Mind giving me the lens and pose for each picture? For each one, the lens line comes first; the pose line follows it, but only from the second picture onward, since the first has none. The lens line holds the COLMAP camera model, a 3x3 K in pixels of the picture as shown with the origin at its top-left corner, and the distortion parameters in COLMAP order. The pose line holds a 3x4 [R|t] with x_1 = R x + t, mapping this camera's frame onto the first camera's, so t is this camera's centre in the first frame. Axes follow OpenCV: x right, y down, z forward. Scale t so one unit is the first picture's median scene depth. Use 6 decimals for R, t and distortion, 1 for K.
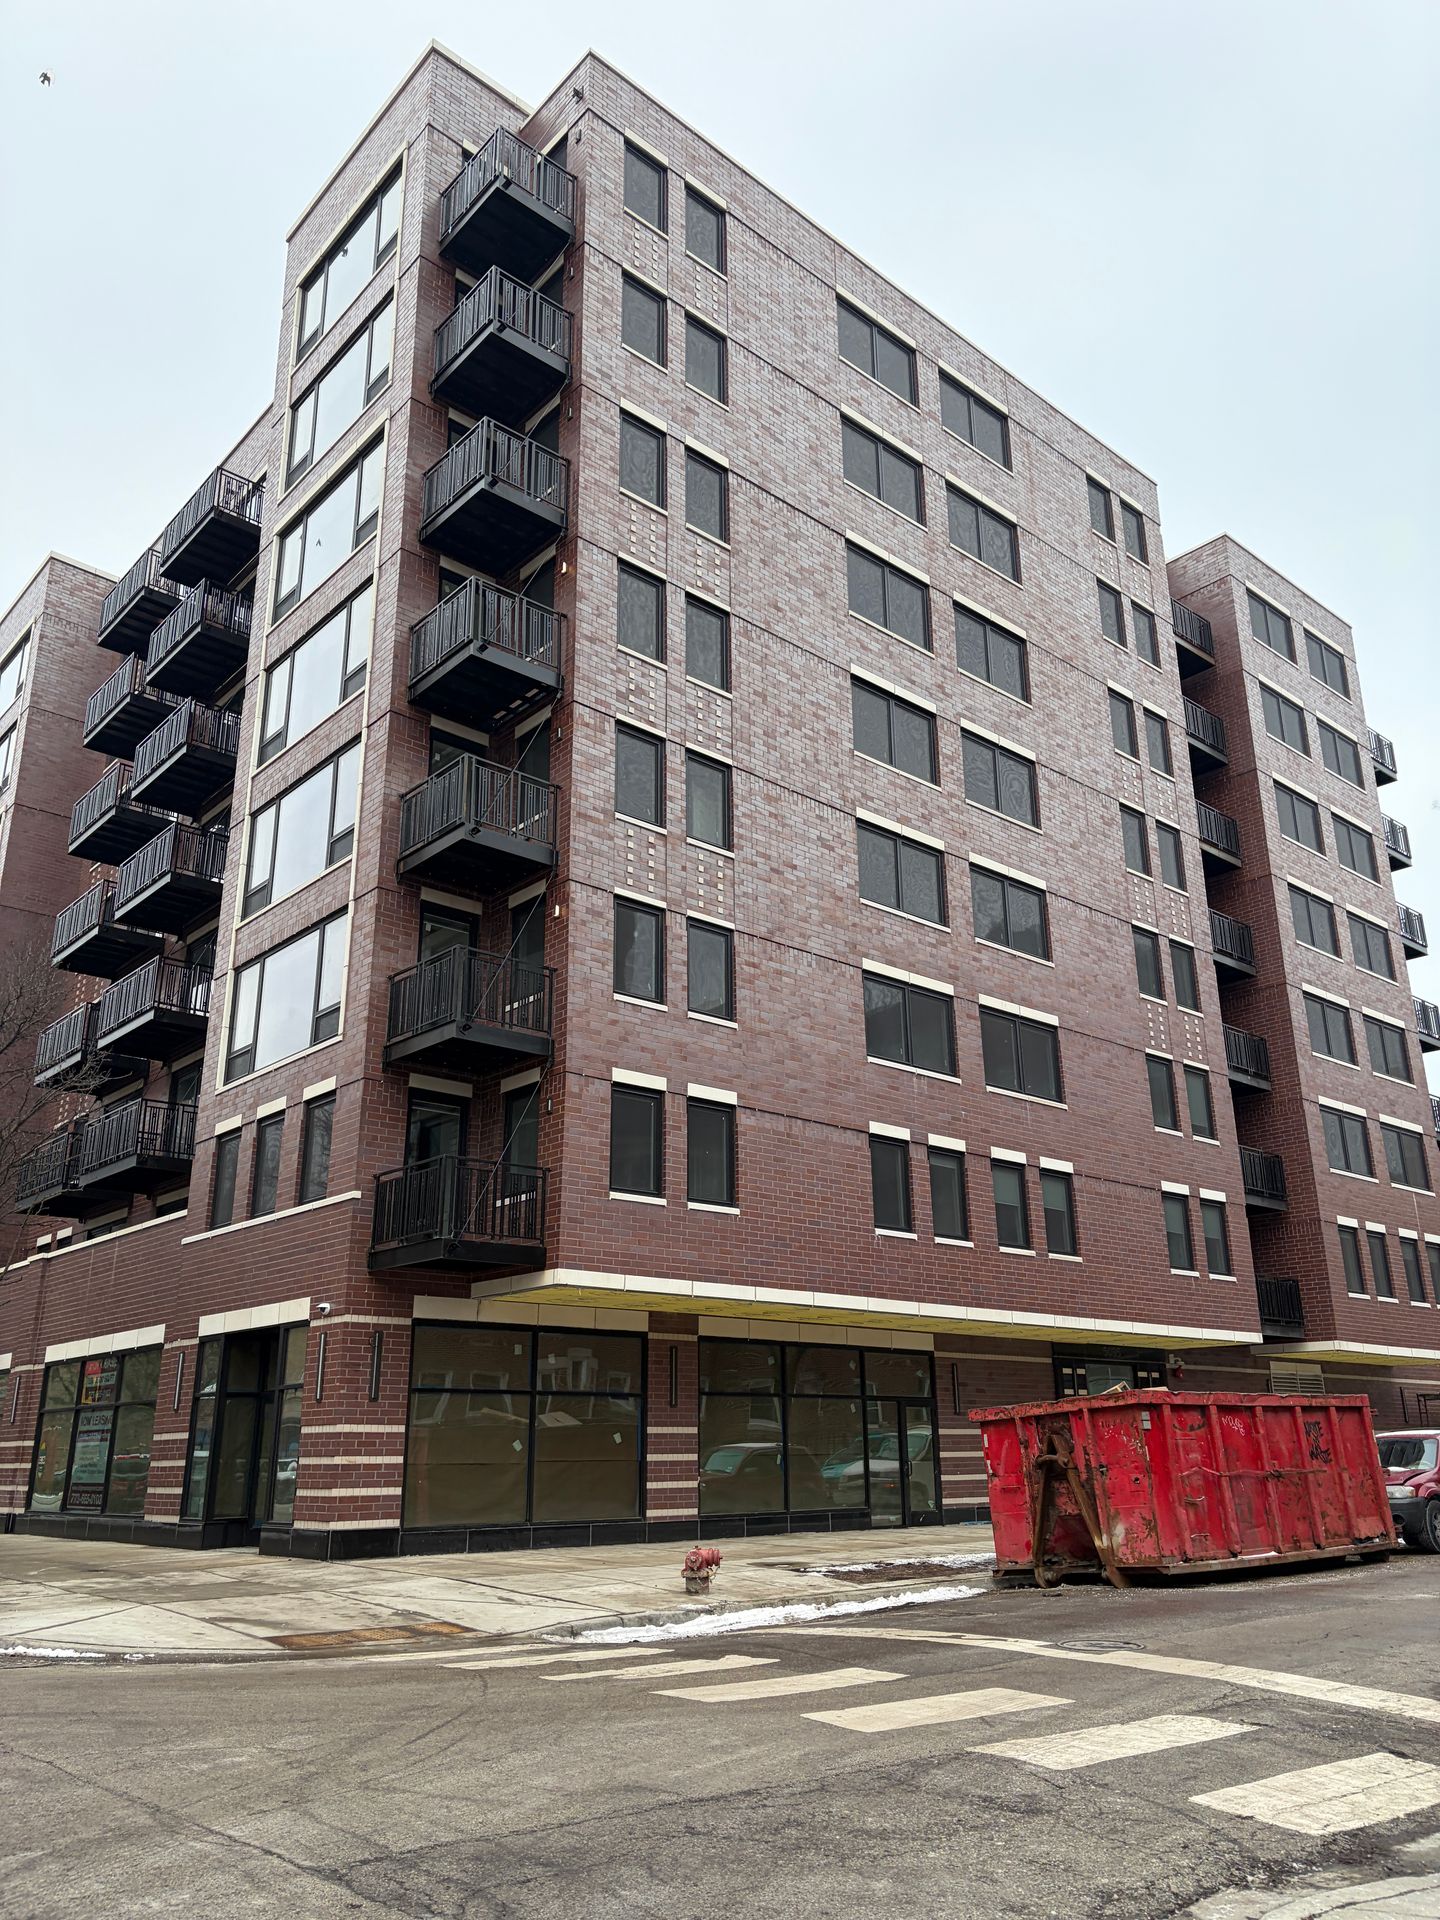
lens RADIAL K [[1451.7, 0, 715.1], [0, 1451.7, 977.1], [0, 0, 1]] dist [0.049856, -0.037028]
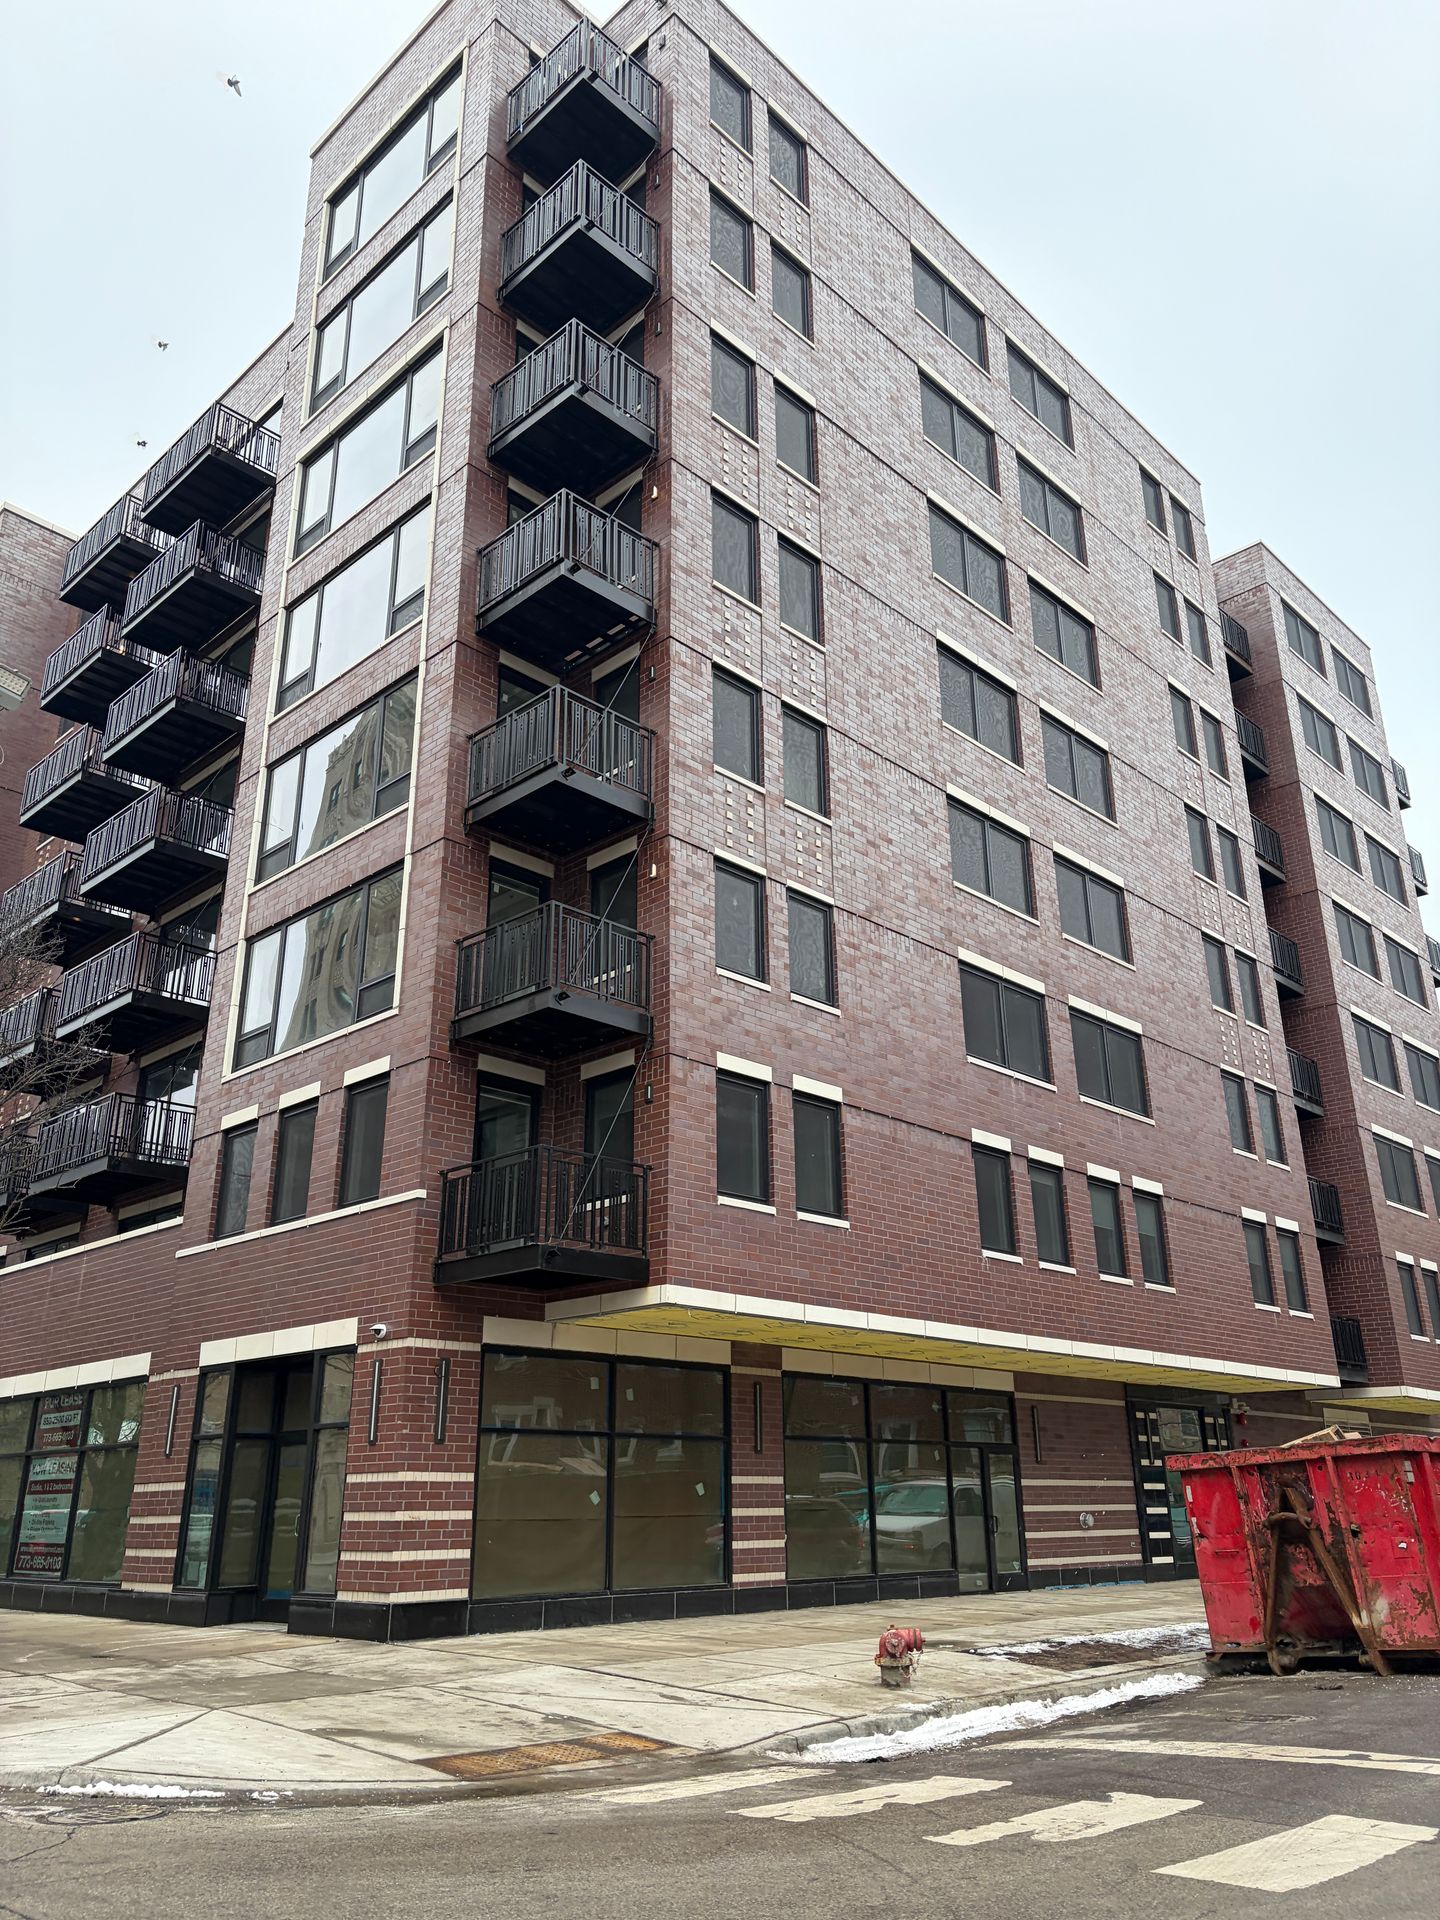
lens RADIAL K [[1451.7, 0, 716.7], [0, 1451.7, 952.8], [0, 0, 1]] dist [0.049856, -0.037028]
pose [[0.997155, 0.027402, 0.070224, -0.112158], [-0.024120, 0.998596, -0.047160, 0.037008], [-0.071418, 0.045332, 0.996416, 0.116682]]
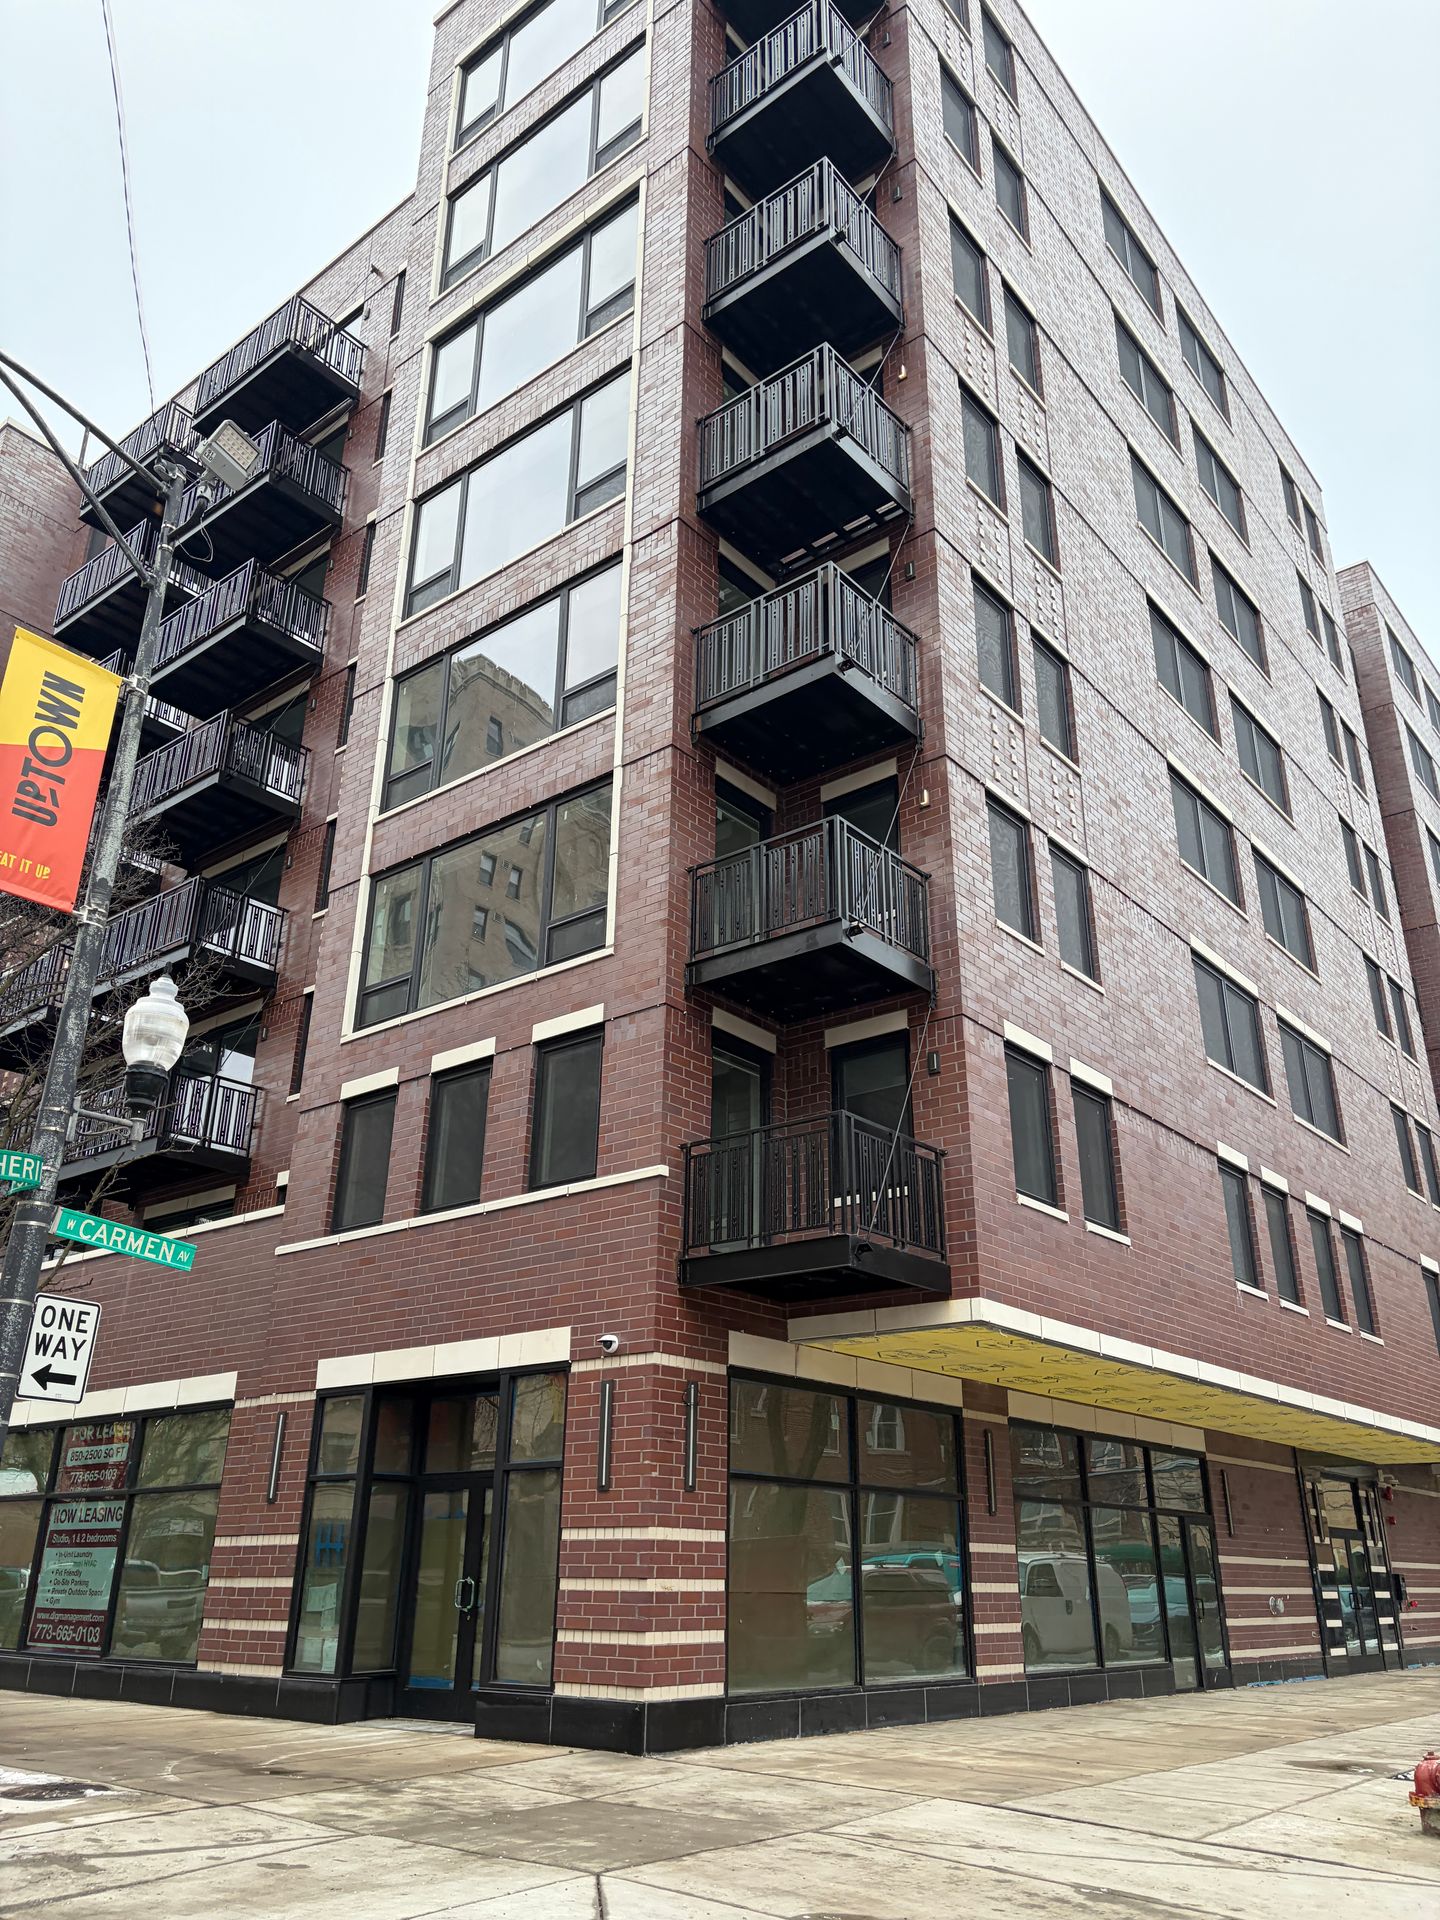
lens RADIAL K [[1451.7, 0, 721.6], [0, 1451.7, 961.0], [0, 0, 1]] dist [0.049856, -0.037028]
pose [[0.986422, 0.080006, 0.143426, -0.260688], [-0.067899, 0.993855, -0.087414, 0.088774], [-0.149538, 0.076488, 0.985793, 0.270370]]
